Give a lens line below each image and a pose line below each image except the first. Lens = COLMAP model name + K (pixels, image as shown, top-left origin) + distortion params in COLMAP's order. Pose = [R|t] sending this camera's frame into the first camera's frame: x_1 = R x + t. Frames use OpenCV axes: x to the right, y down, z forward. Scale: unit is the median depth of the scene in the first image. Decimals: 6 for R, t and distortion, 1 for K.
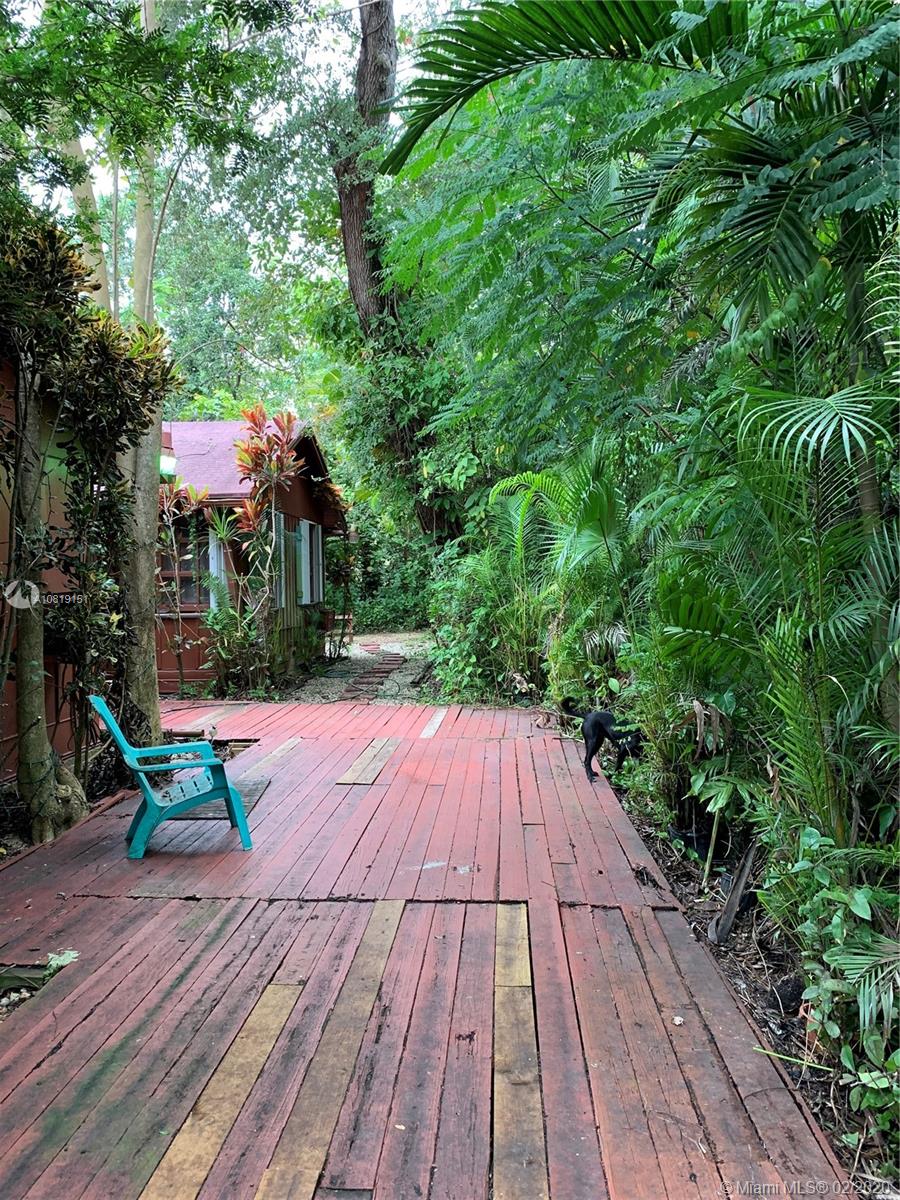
lens RADIAL K [[943.3, 0, 450.0], [0, 943.3, 600.0], [0, 0, 1]] dist [0.128811, -0.178146]
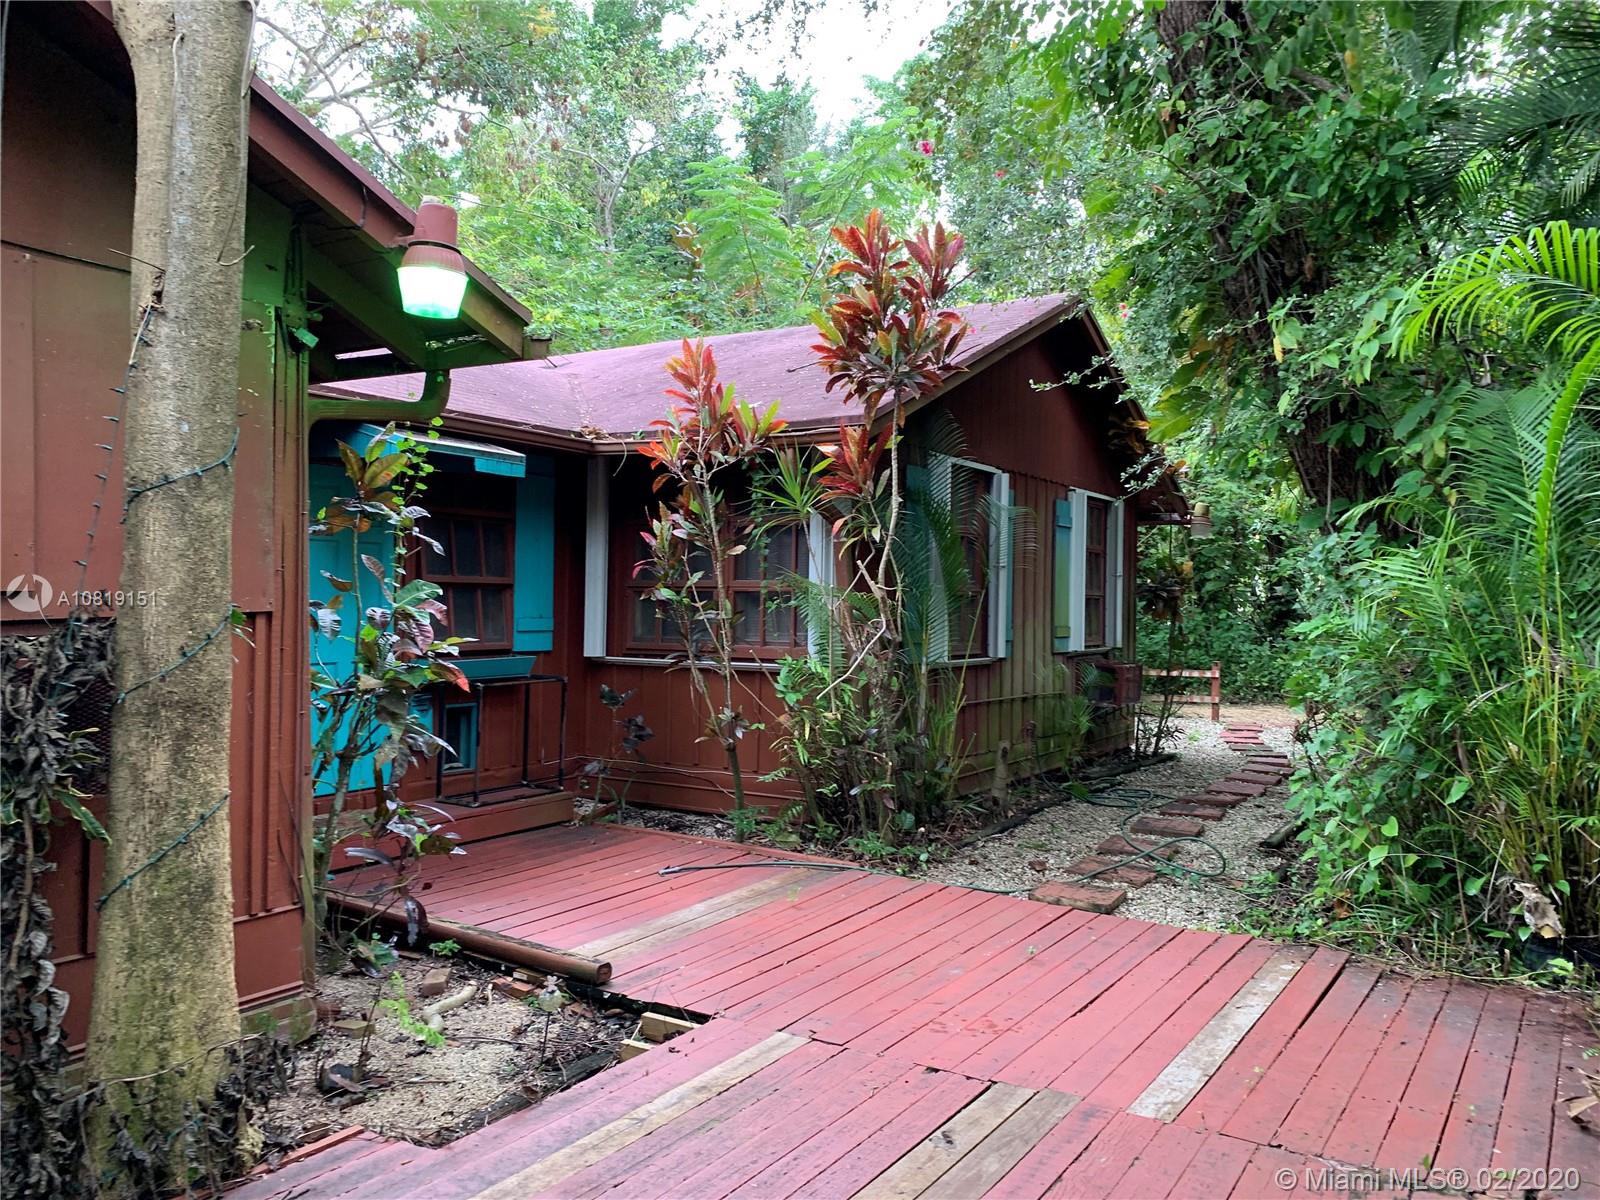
lens RADIAL K [[1257.8, 0, 799.6], [0, 1257.8, 587.9], [0, 0, 1]] dist [0.128811, -0.178146]
pose [[0.885569, 0.020261, -0.464065, 0.050600], [-0.035996, 0.999037, -0.025073, -0.010588], [0.463110, 0.038908, 0.885446, 0.437783]]
